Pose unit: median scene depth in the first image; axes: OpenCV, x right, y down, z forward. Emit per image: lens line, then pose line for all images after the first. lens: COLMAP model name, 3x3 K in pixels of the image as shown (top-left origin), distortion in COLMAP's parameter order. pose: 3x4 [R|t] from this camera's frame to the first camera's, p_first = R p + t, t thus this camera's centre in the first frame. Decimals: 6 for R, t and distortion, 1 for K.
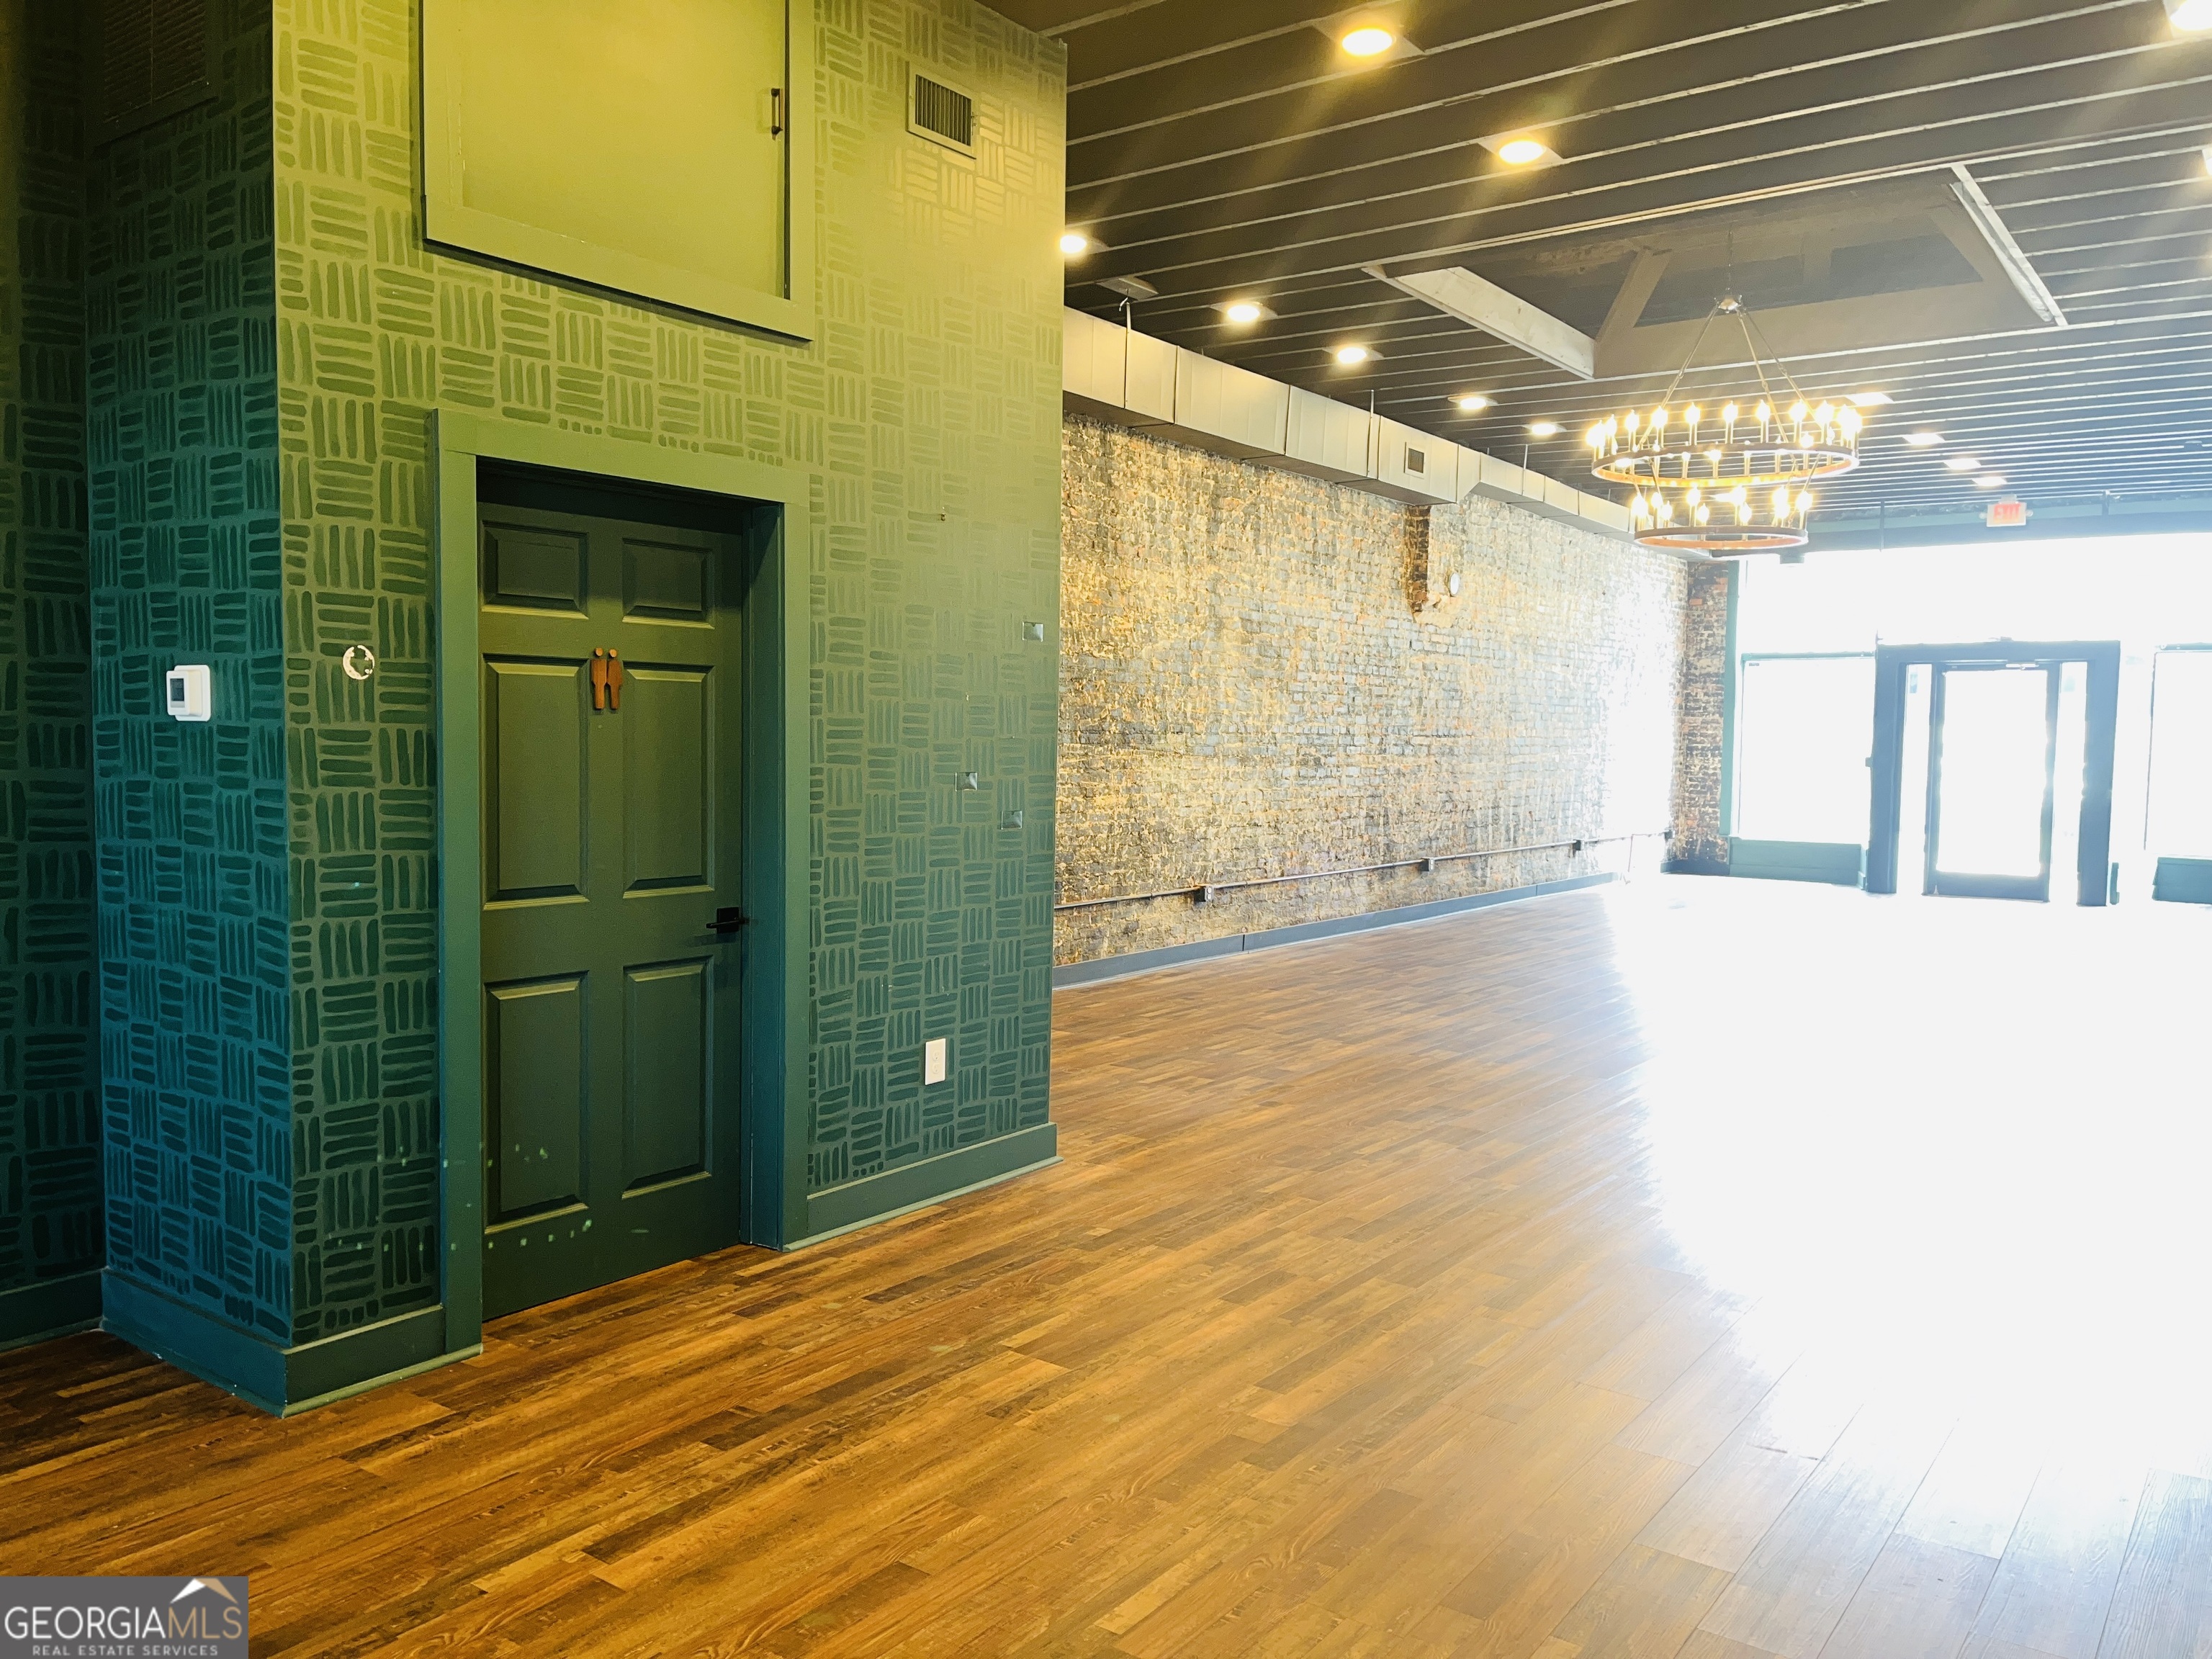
lens RADIAL K [[1693.4, 0, 1085.2], [0, 1693.4, 823.8], [0, 0, 1]] dist [0.070388, -0.078105]
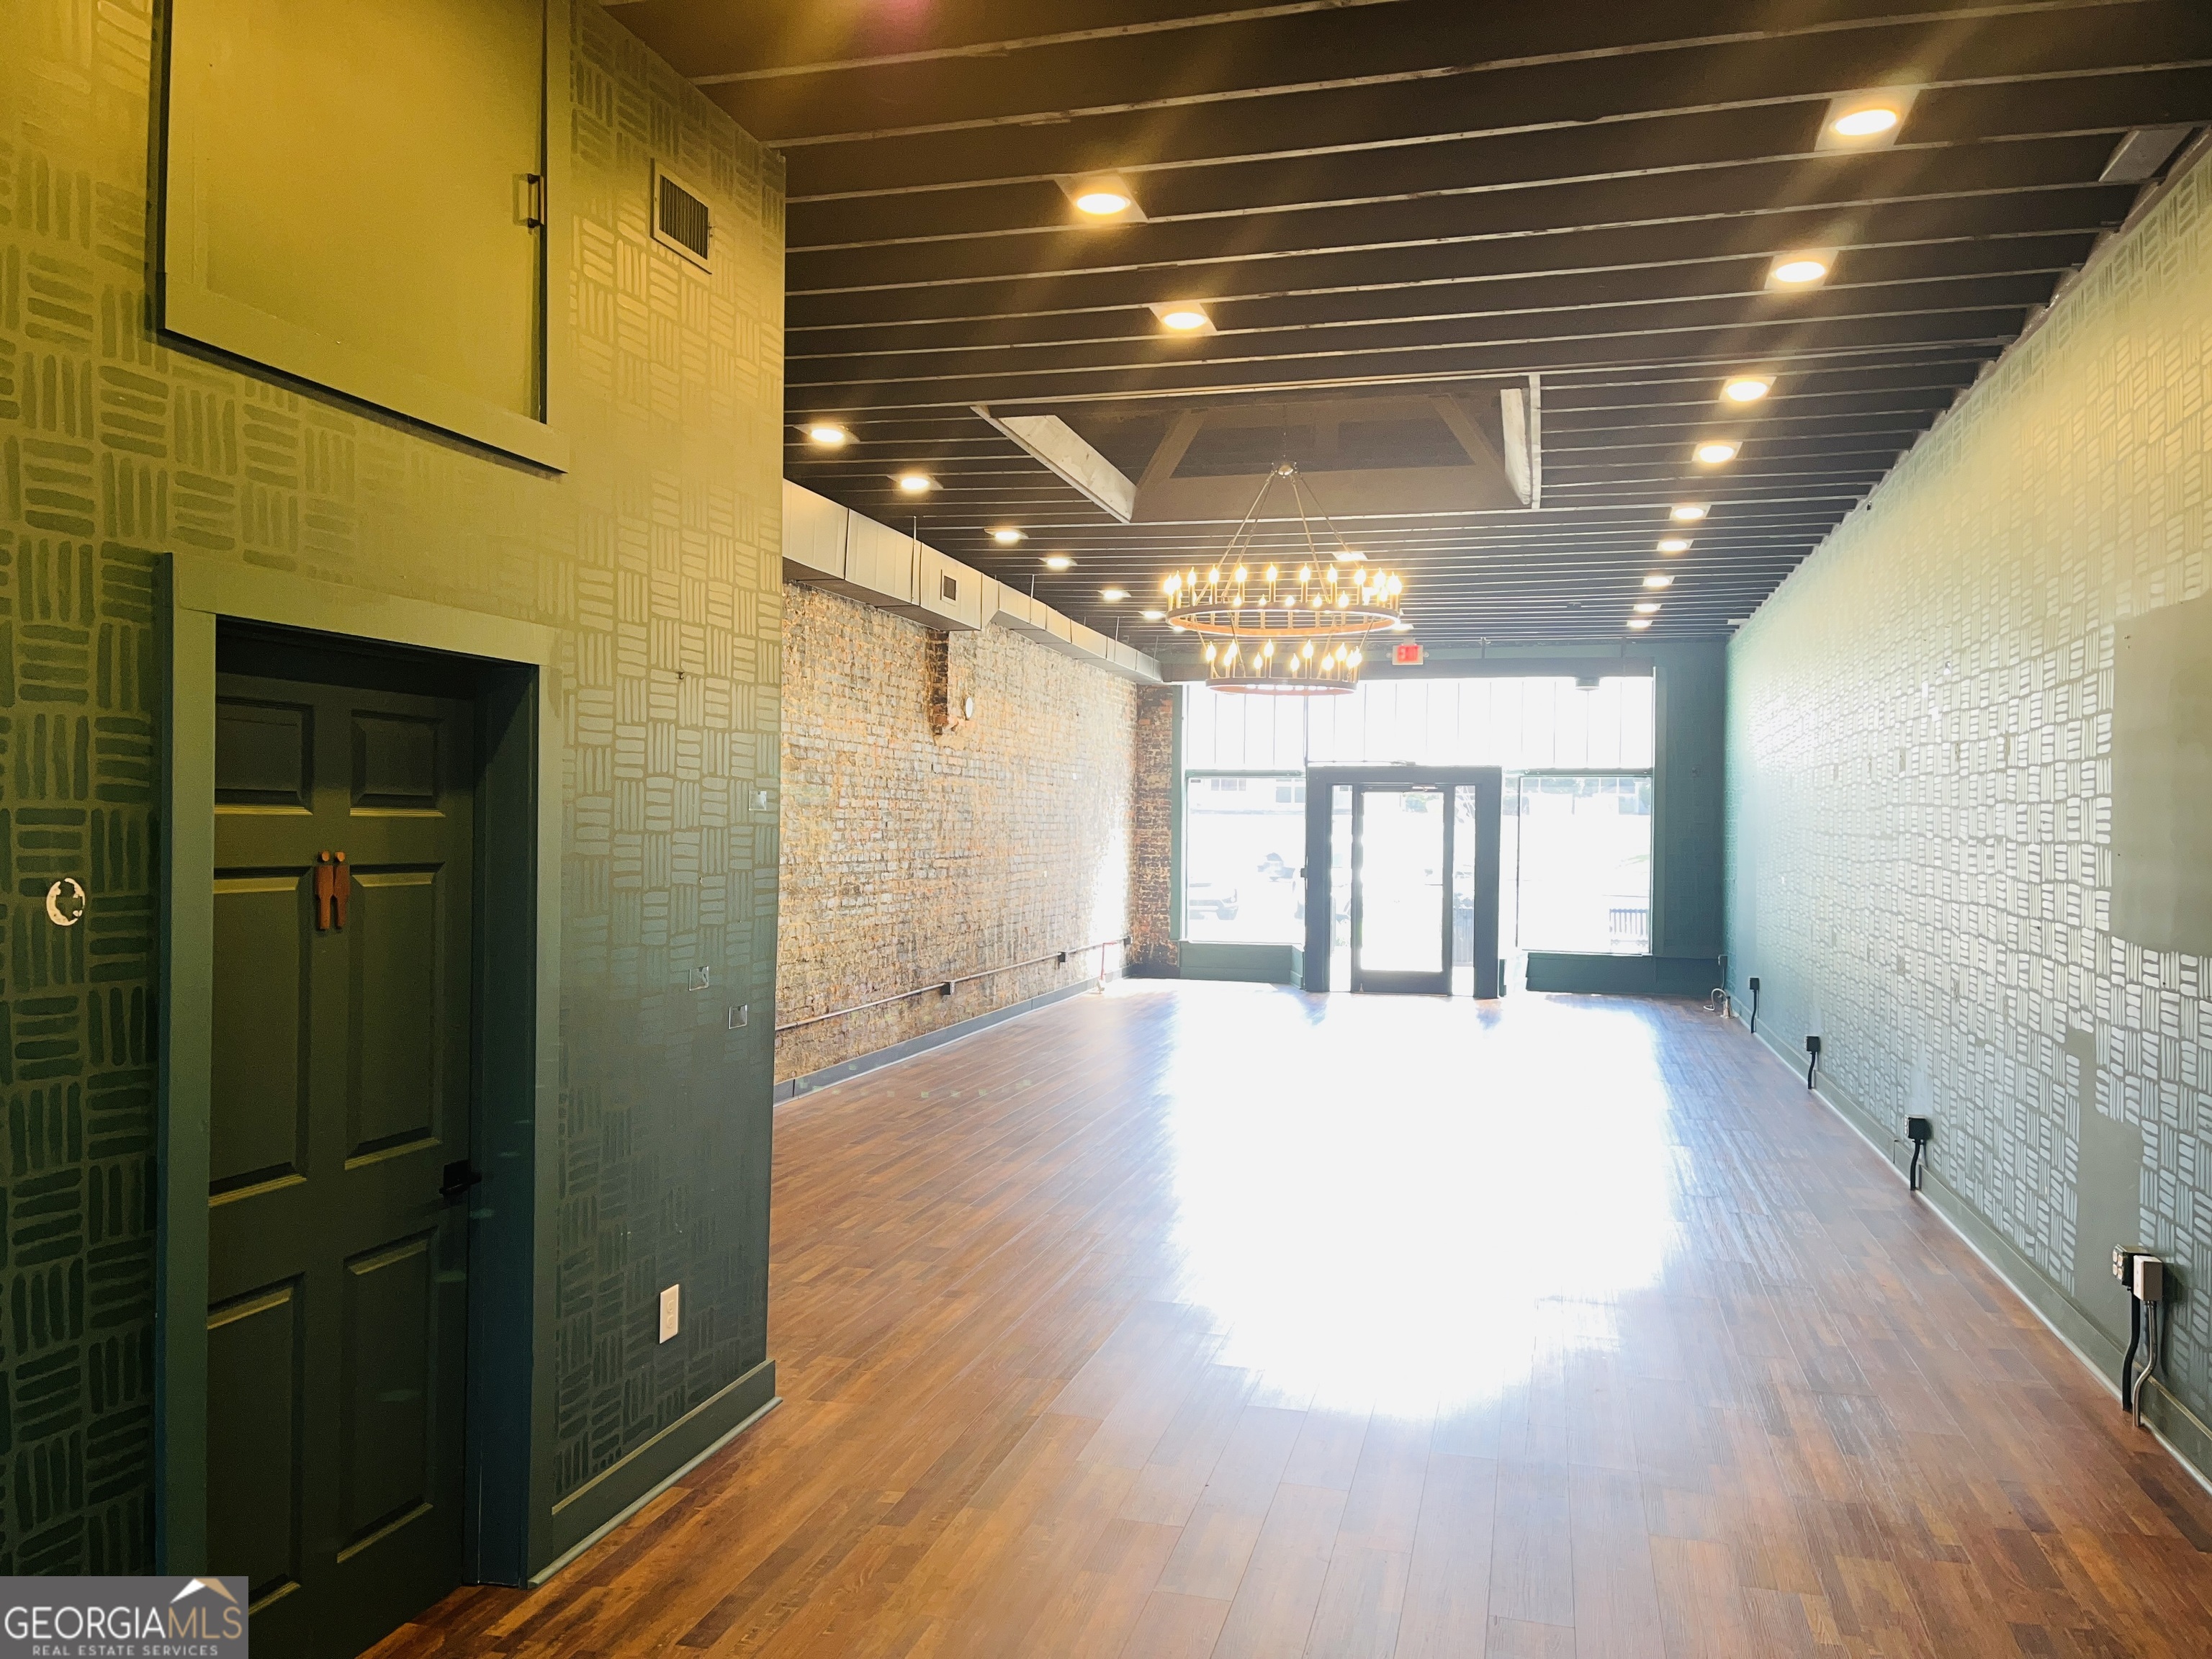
lens RADIAL K [[1693.4, 0, 1119.4], [0, 1693.4, 835.9], [0, 0, 1]] dist [0.070388, -0.078105]
pose [[0.929907, -0.003813, 0.367775, -0.203678], [0.021066, 0.998857, -0.042910, -0.059662], [-0.367191, 0.047650, 0.928924, 0.121571]]
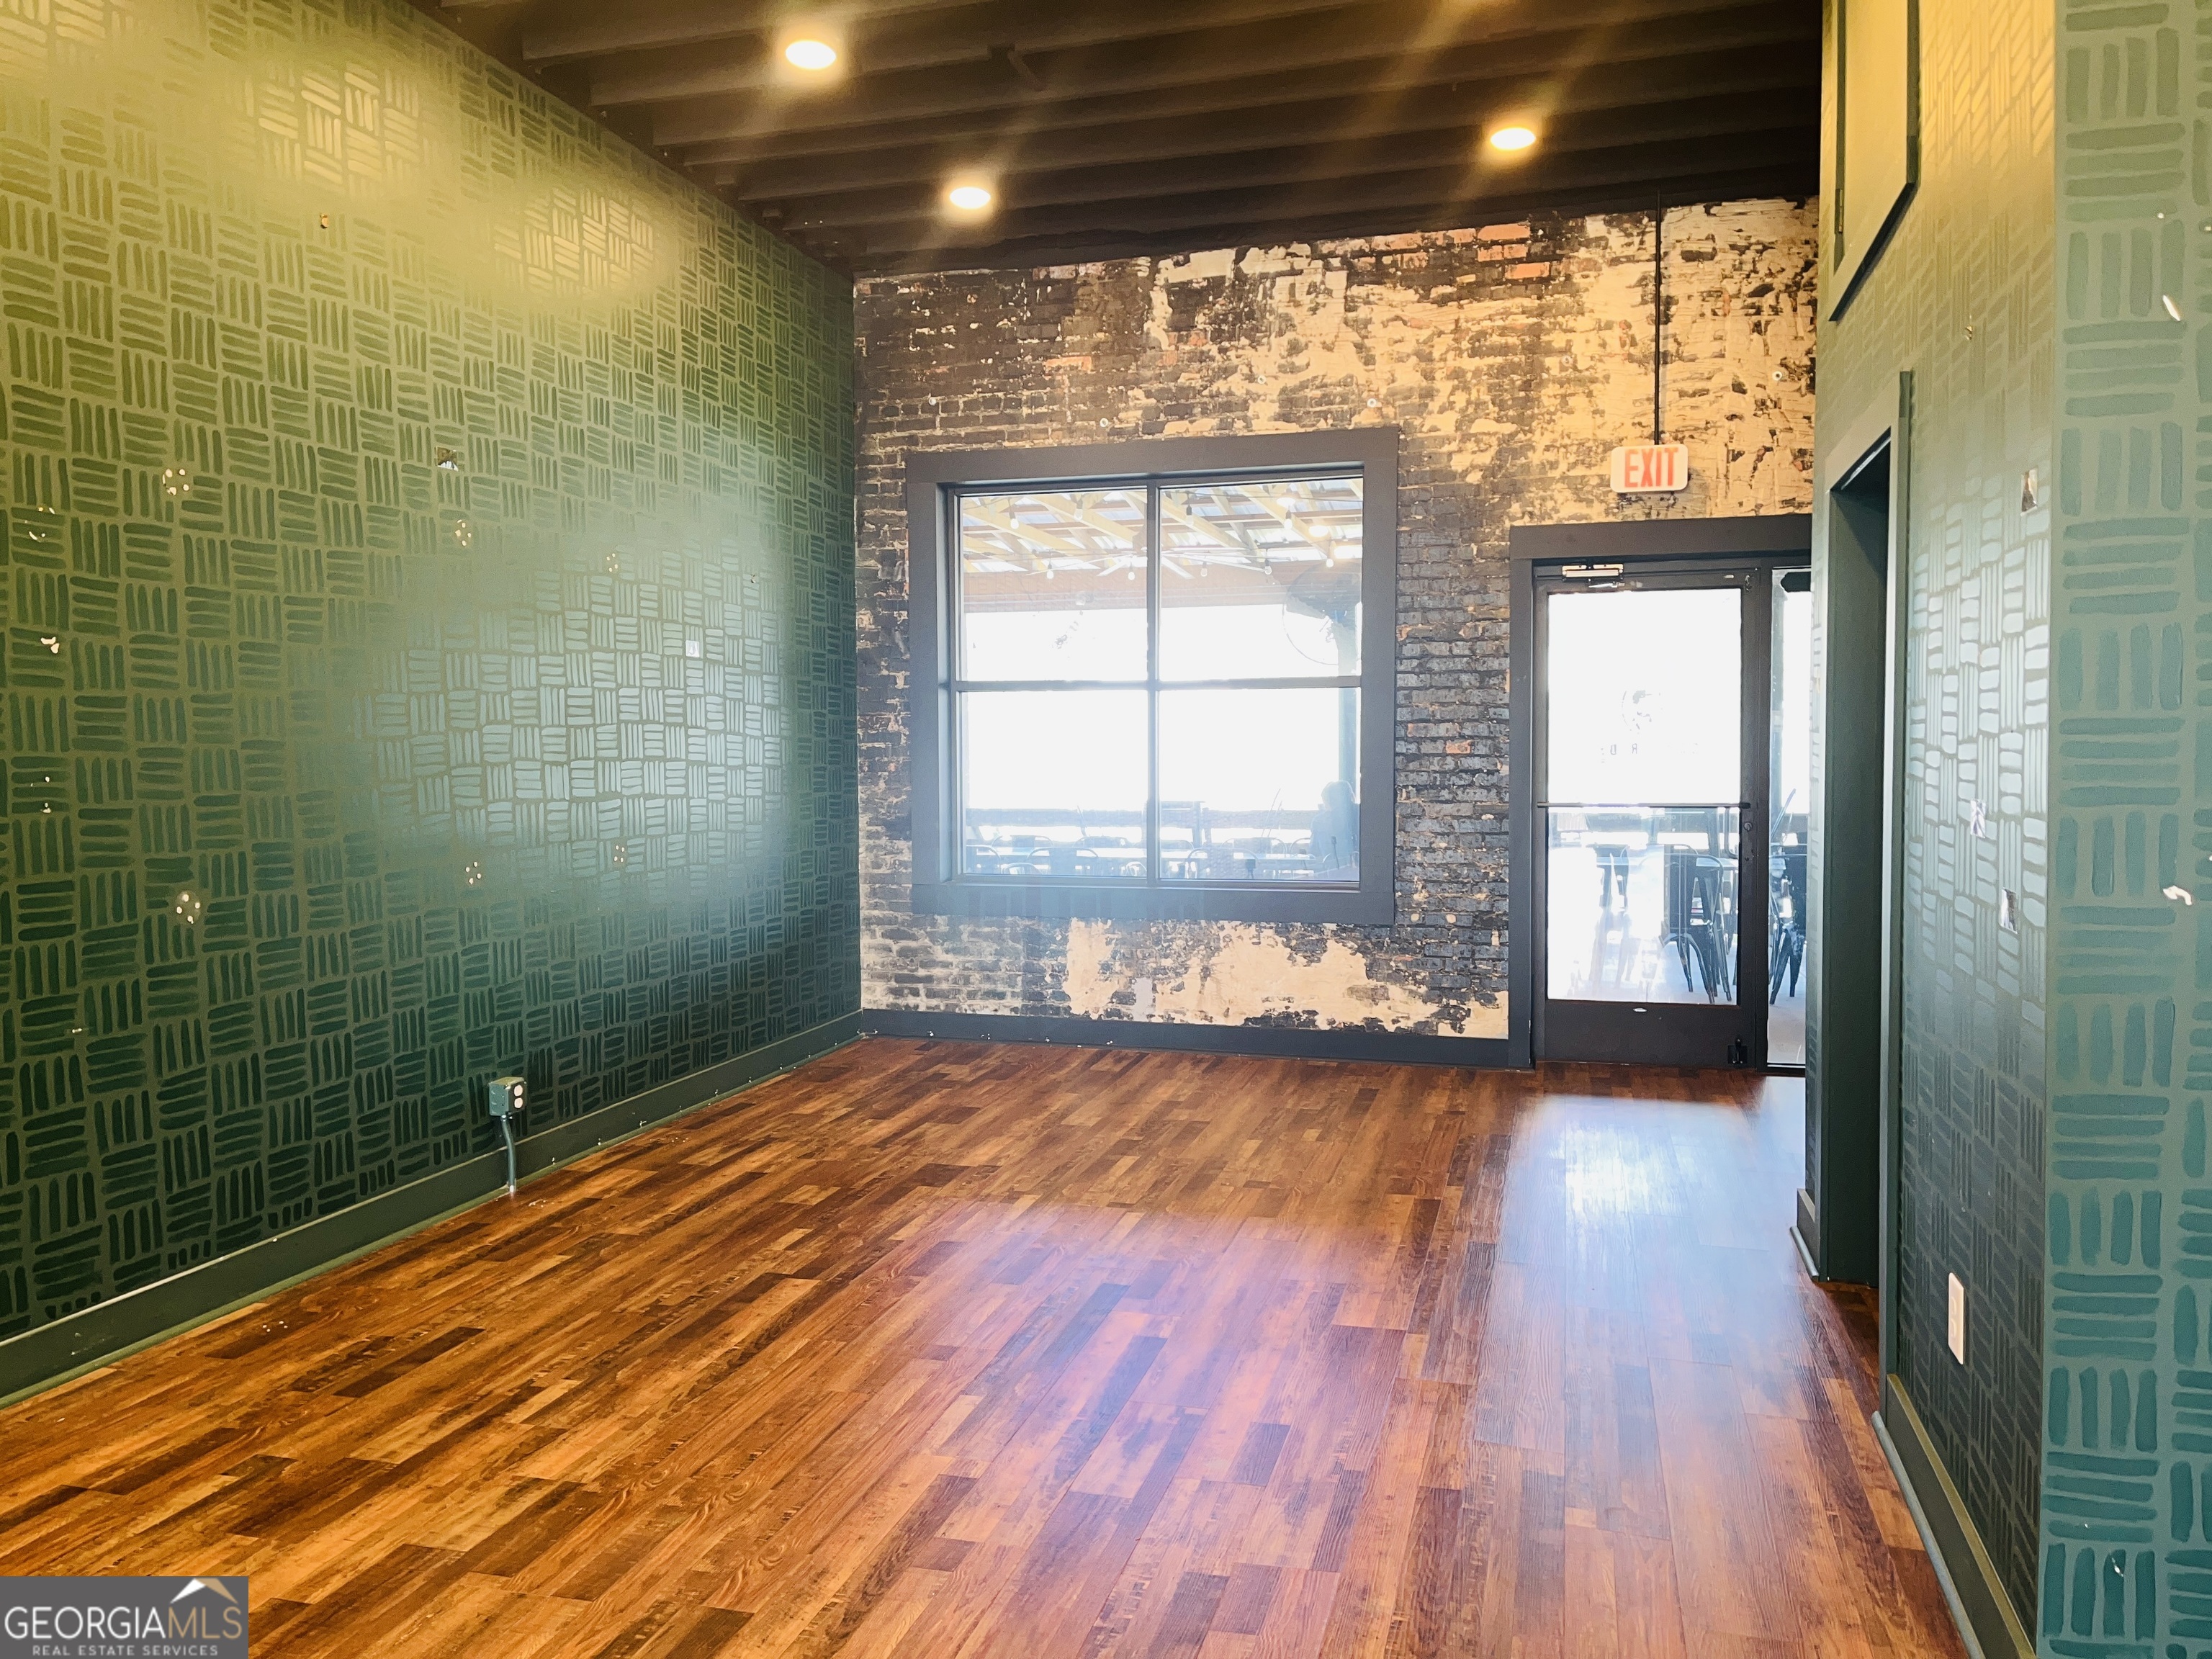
lens RADIAL K [[1693.4, 0, 1106.0], [0, 1693.4, 825.5], [0, 0, 1]] dist [0.070388, -0.078105]
pose [[-0.931854, 0.010304, -0.362687, 0.392388], [-0.026660, 0.994950, 0.096763, -0.070657], [0.361852, 0.099838, -0.926874, 1.471753]]
